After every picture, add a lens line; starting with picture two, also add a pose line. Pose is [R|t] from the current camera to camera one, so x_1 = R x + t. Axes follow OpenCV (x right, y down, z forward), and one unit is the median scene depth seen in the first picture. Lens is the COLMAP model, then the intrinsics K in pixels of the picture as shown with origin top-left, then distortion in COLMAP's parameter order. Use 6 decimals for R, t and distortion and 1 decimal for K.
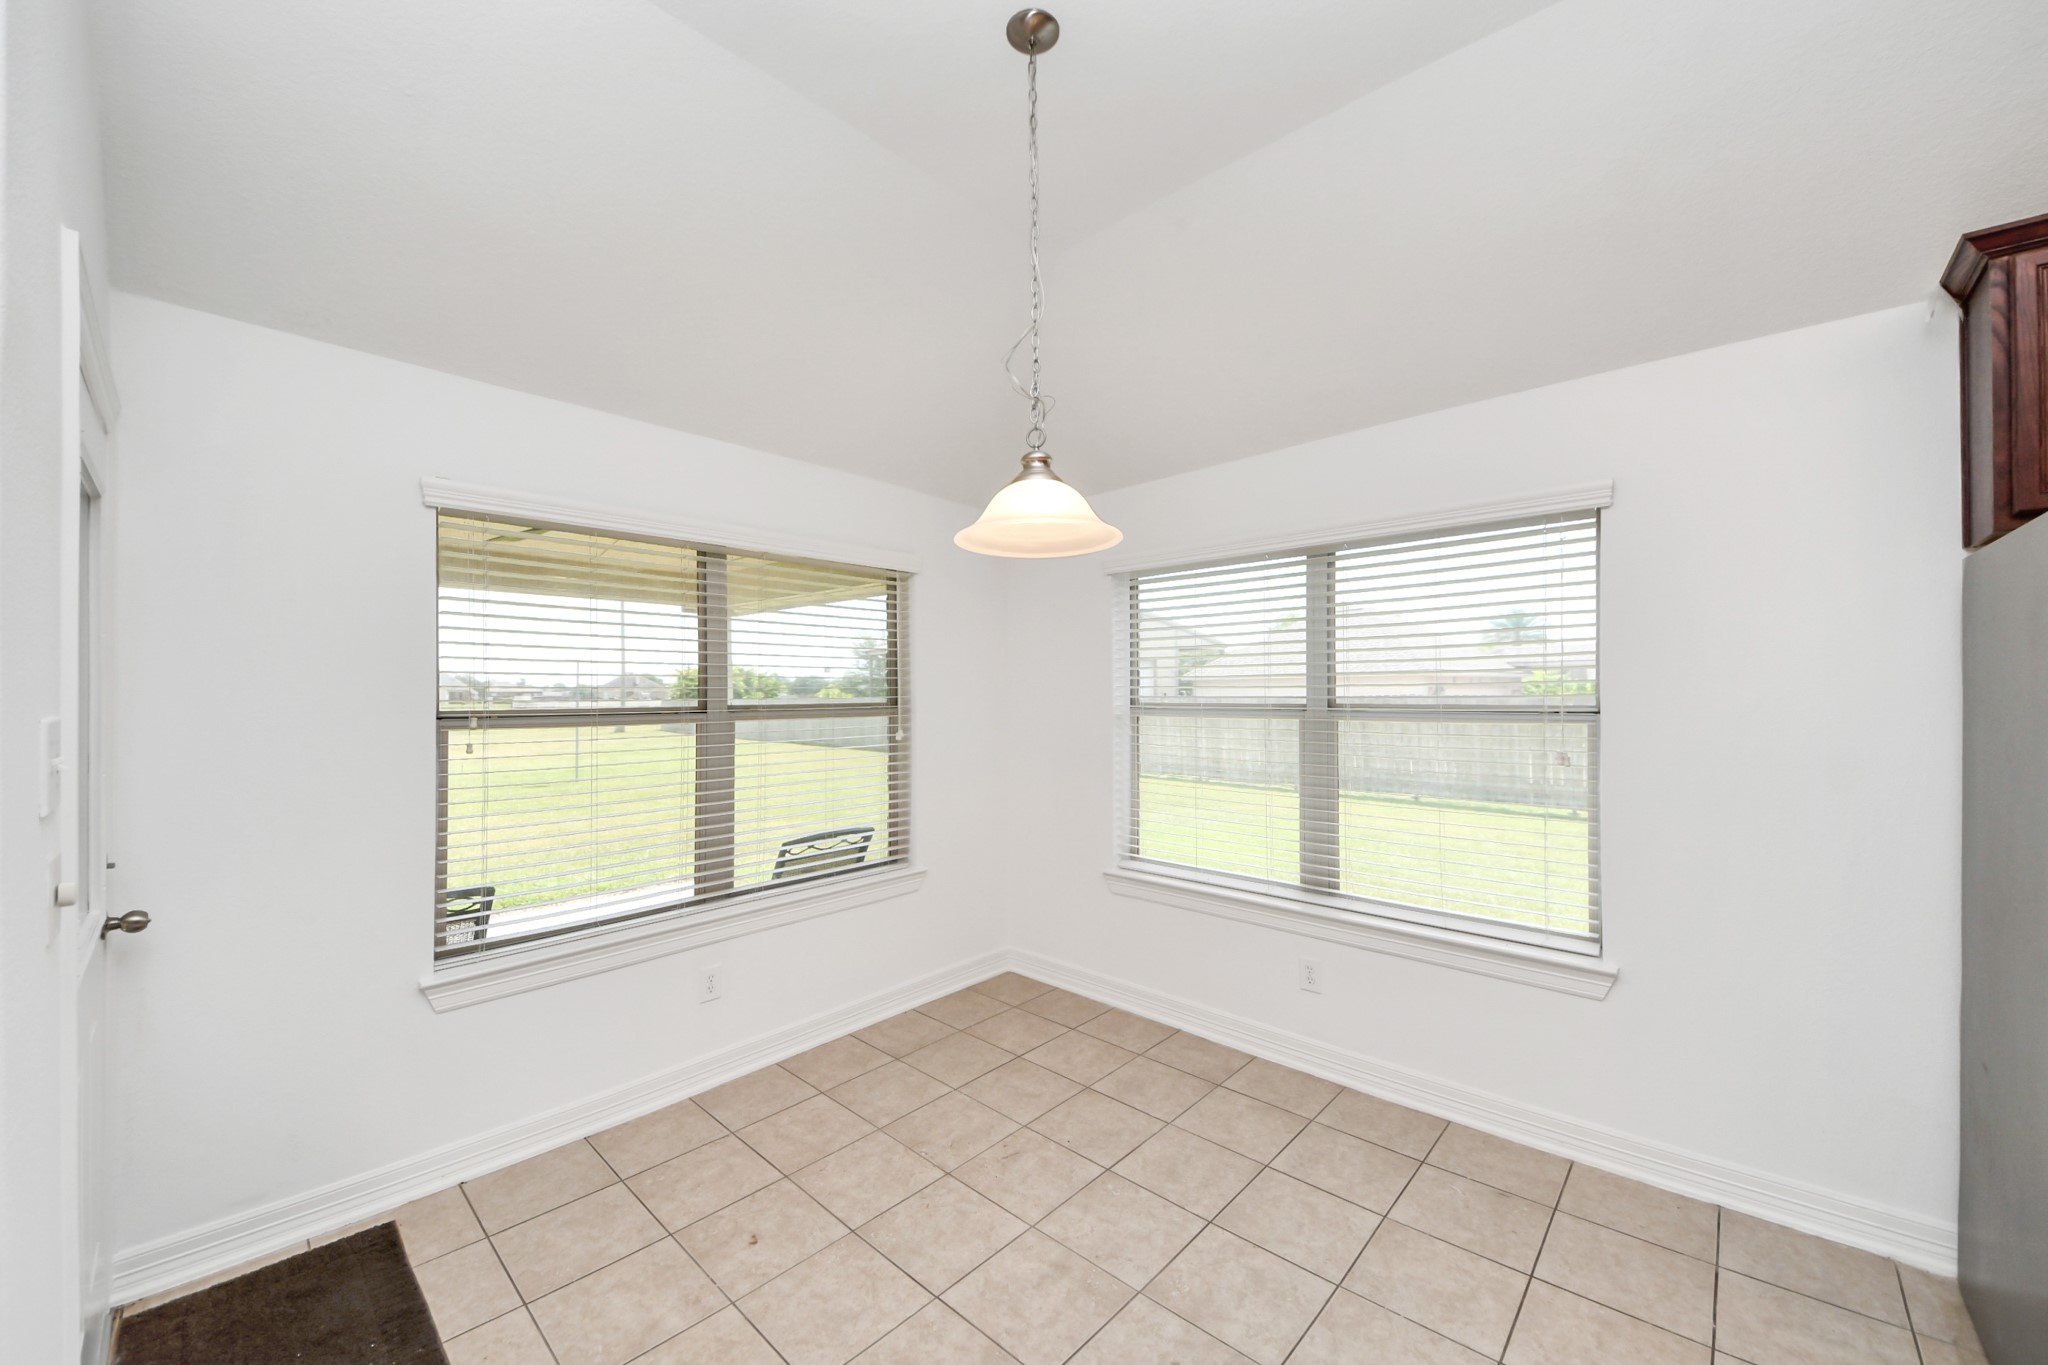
lens RADIAL K [[756.2, 0, 1018.9], [0, 756.2, 693.5], [0, 0, 1]] dist [-0.008731, -0.000257]
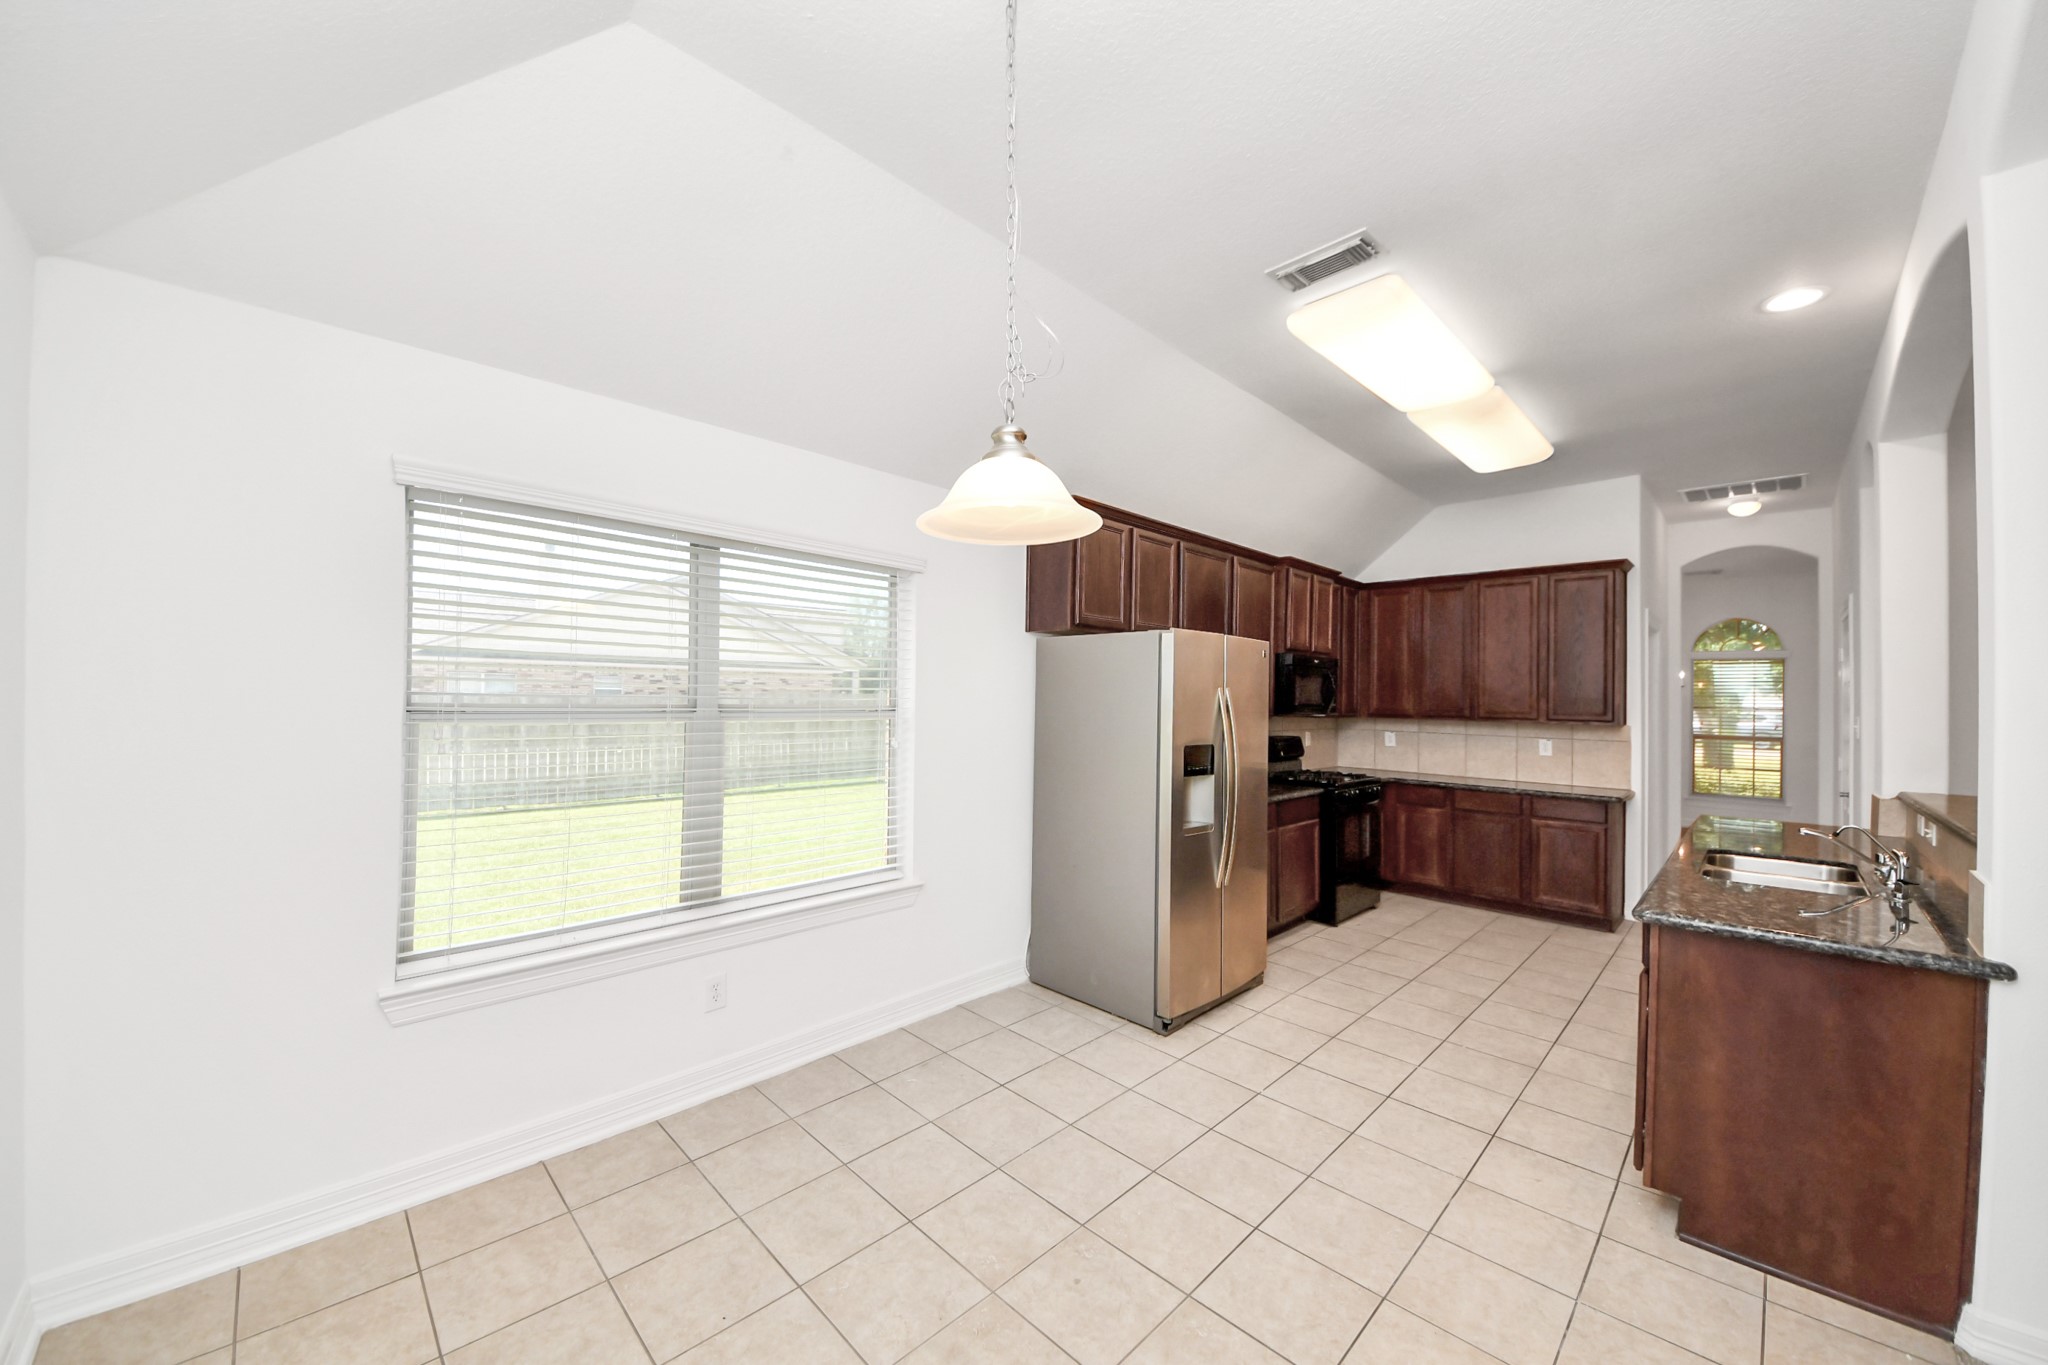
lens RADIAL K [[755.2, 0, 1001.5], [0, 755.2, 686.9], [0, 0, 1]] dist [0.017488, -0.014509]
pose [[0.036681, 0.020267, 0.999122, -0.578736], [-0.022403, 0.999560, -0.019453, 0.000825], [-0.999076, -0.021669, 0.037119, 0.637428]]
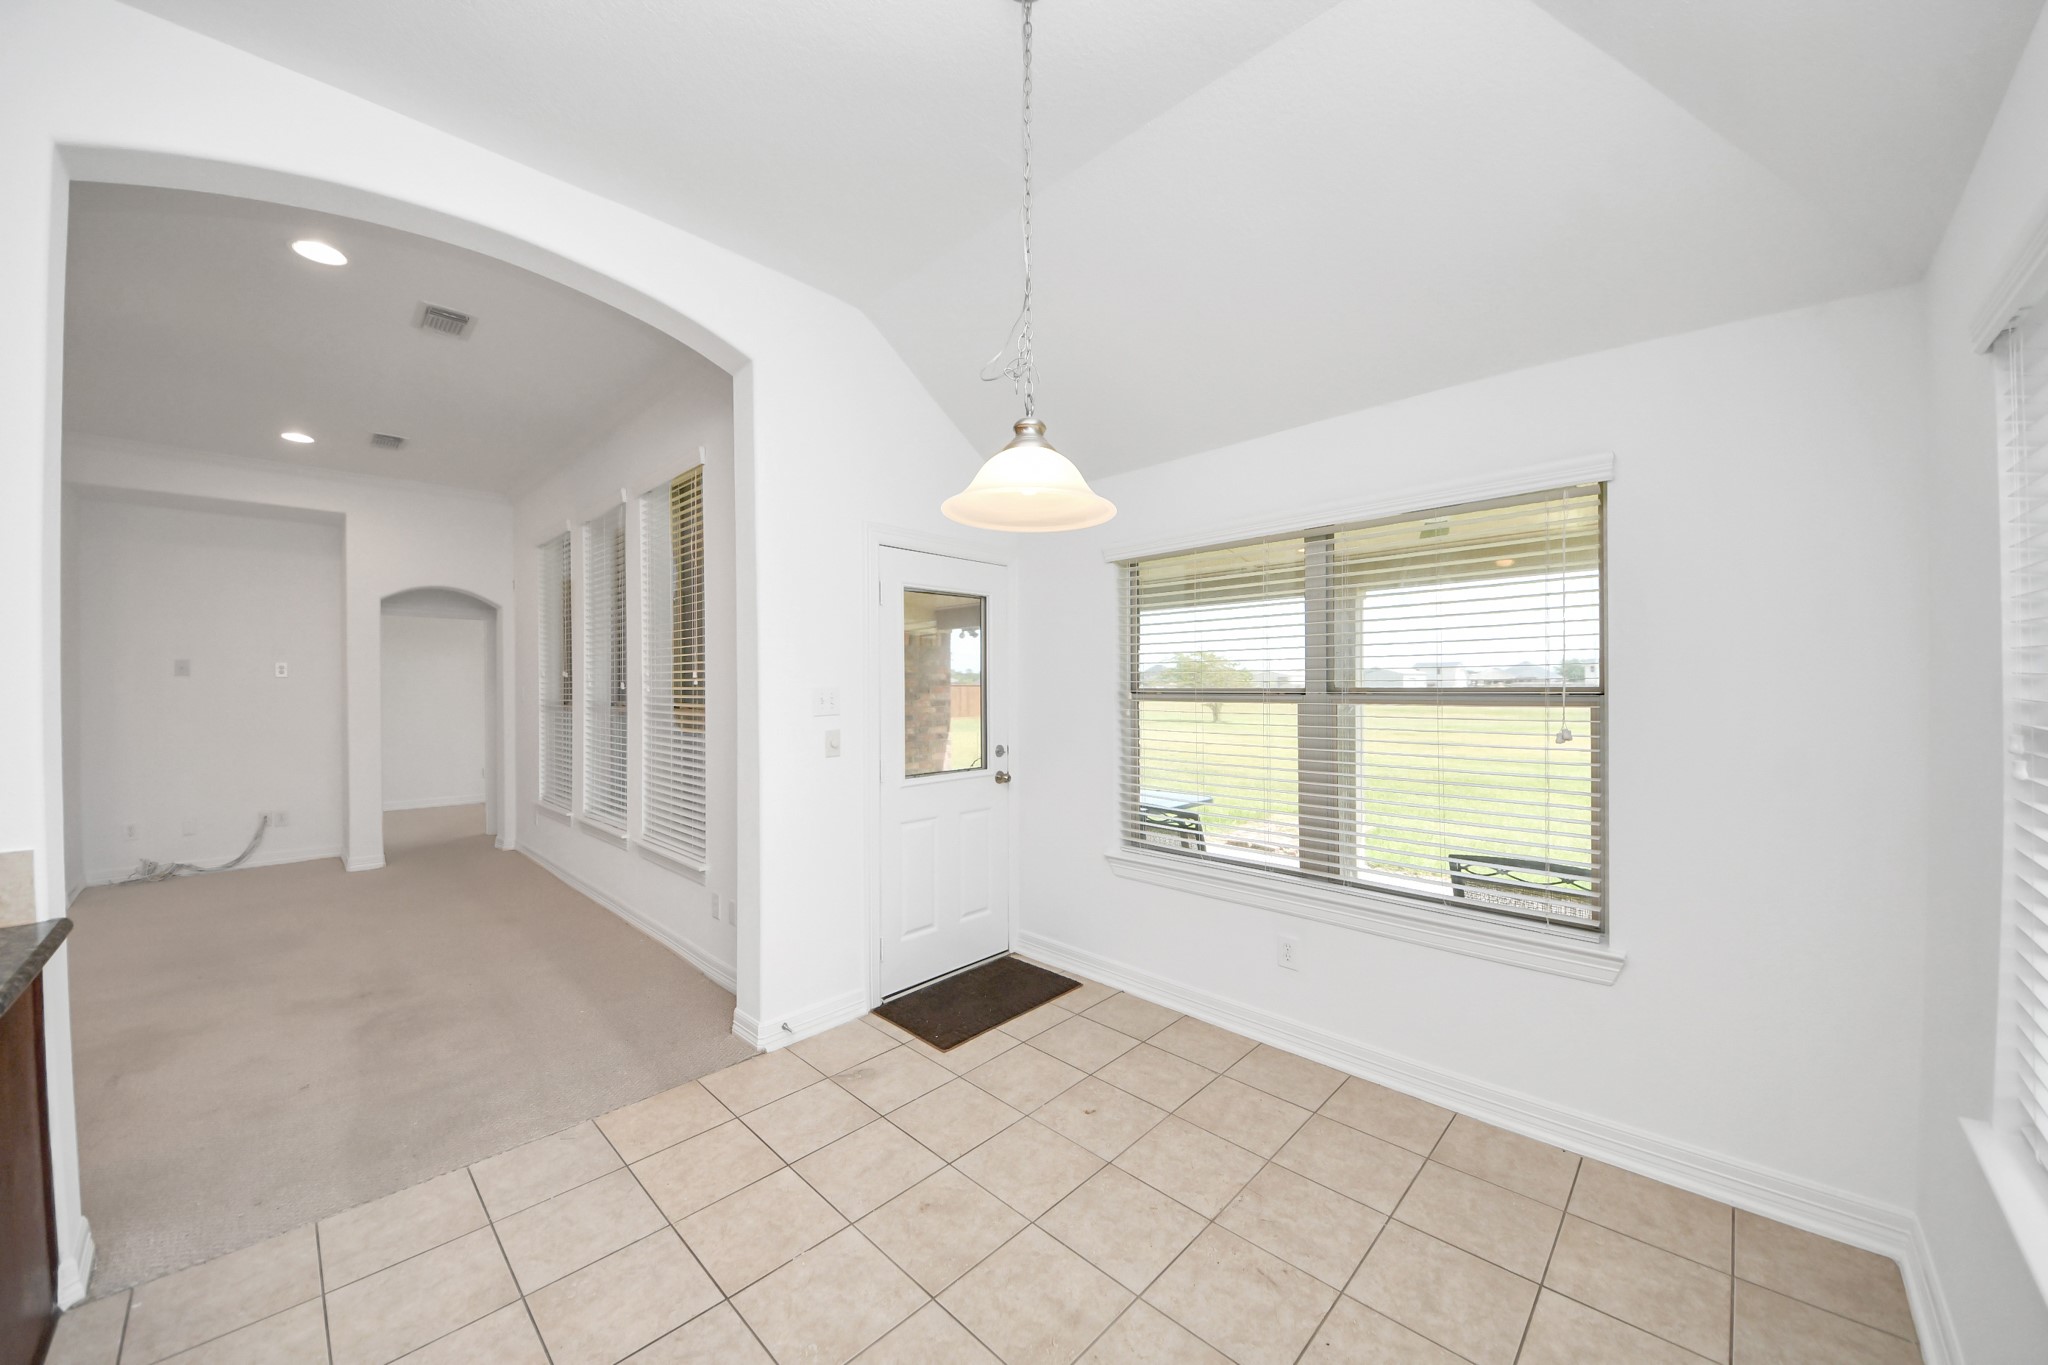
lens RADIAL K [[731.5, 0, 1004.6], [0, 731.5, 686.0], [0, 0, 1]] dist [-0.019448, 0.000162]
pose [[-0.023127, 0.017965, -0.999571, 0.620382], [0.005697, 0.999825, 0.017837, -0.006280], [0.999716, -0.005282, -0.023225, 0.646744]]
